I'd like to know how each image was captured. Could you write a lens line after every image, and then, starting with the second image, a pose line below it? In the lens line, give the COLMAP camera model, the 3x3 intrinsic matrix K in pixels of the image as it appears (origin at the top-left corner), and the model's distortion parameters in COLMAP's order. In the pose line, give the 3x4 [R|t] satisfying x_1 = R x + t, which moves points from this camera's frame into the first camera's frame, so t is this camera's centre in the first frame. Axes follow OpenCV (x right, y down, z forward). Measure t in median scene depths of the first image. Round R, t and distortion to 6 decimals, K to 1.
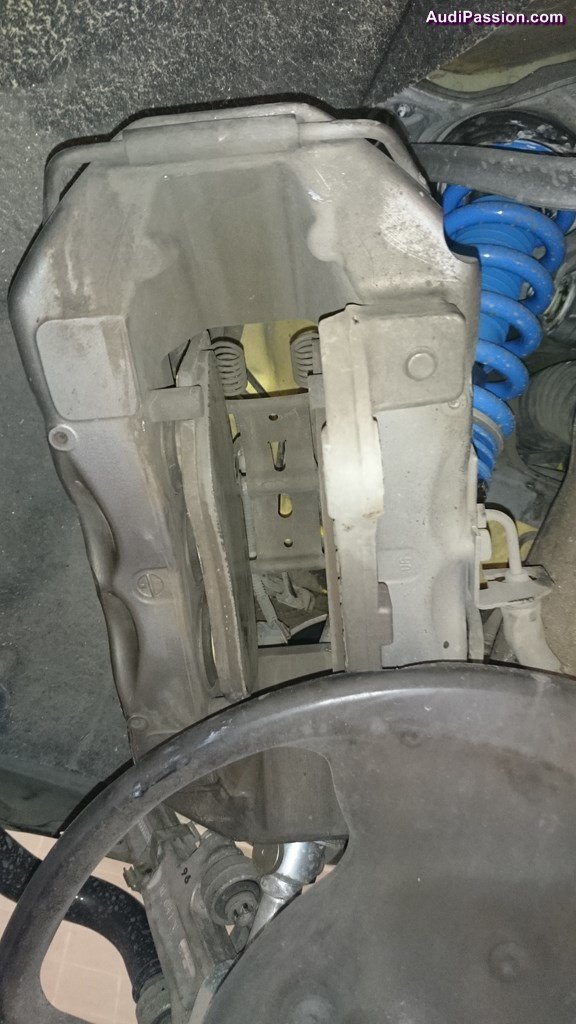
lens RADIAL K [[782.7, 0, 291.7], [0, 782.7, 512.3], [0, 0, 1]] dist [0.013234, -0.001211]
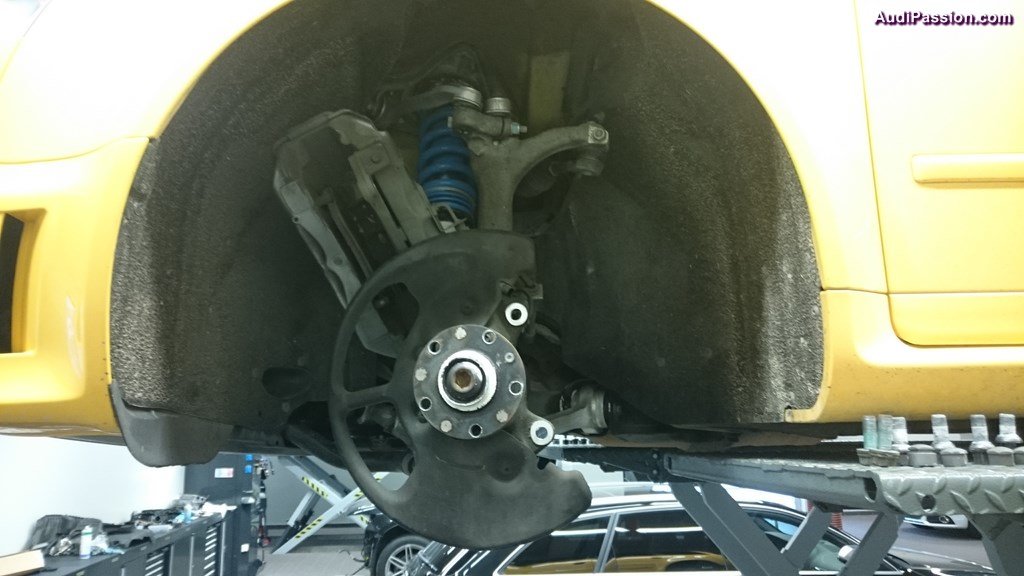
lens RADIAL K [[782.7, 0, 499.2], [0, 782.7, 307.2], [0, 0, 1]] dist [0.013234, -0.001211]
pose [[0.933793, -0.357322, -0.018750, 0.501760], [0.346435, 0.915964, -0.202467, 1.361904], [0.089520, 0.182566, 0.979110, -2.391110]]
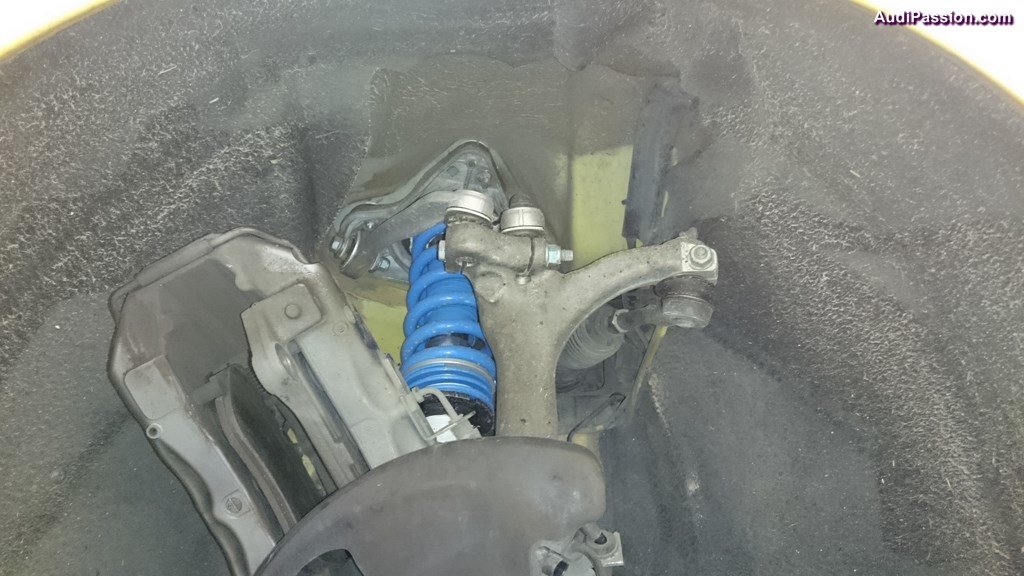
lens RADIAL K [[782.7, 0, 505.9], [0, 782.7, 290.4], [0, 0, 1]] dist [0.013234, -0.001211]
pose [[0.917711, -0.396474, 0.024791, 0.597872], [0.368067, 0.825163, -0.428524, 0.787384], [0.149442, 0.402386, 0.903190, -0.734726]]
